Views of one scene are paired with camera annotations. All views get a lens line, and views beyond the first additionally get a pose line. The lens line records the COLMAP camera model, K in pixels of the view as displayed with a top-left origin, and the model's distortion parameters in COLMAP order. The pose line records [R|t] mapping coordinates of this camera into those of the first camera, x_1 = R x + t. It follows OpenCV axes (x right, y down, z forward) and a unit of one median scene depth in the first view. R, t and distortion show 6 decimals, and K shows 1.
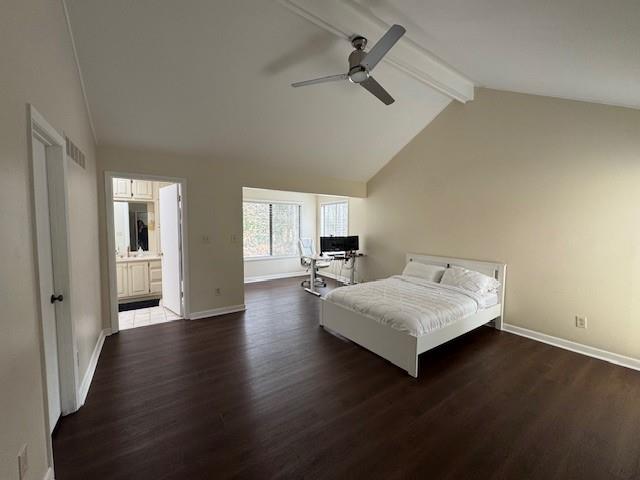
lens RADIAL K [[255.1, 0, 320.0], [0, 255.1, 240.0], [0, 0, 1]] dist [-0.001939, -0.000103]
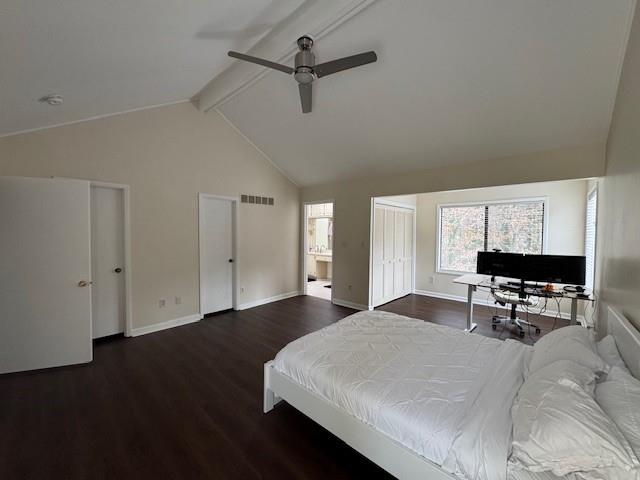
lens RADIAL K [[255.1, 0, 320.0], [0, 255.1, 240.0], [0, 0, 1]] dist [-0.001939, -0.000103]
pose [[0.221117, 0.026322, -0.974892, 0.559333], [-0.060339, 0.998090, 0.013263, -0.023804], [0.973379, 0.055891, 0.222283, 0.436050]]
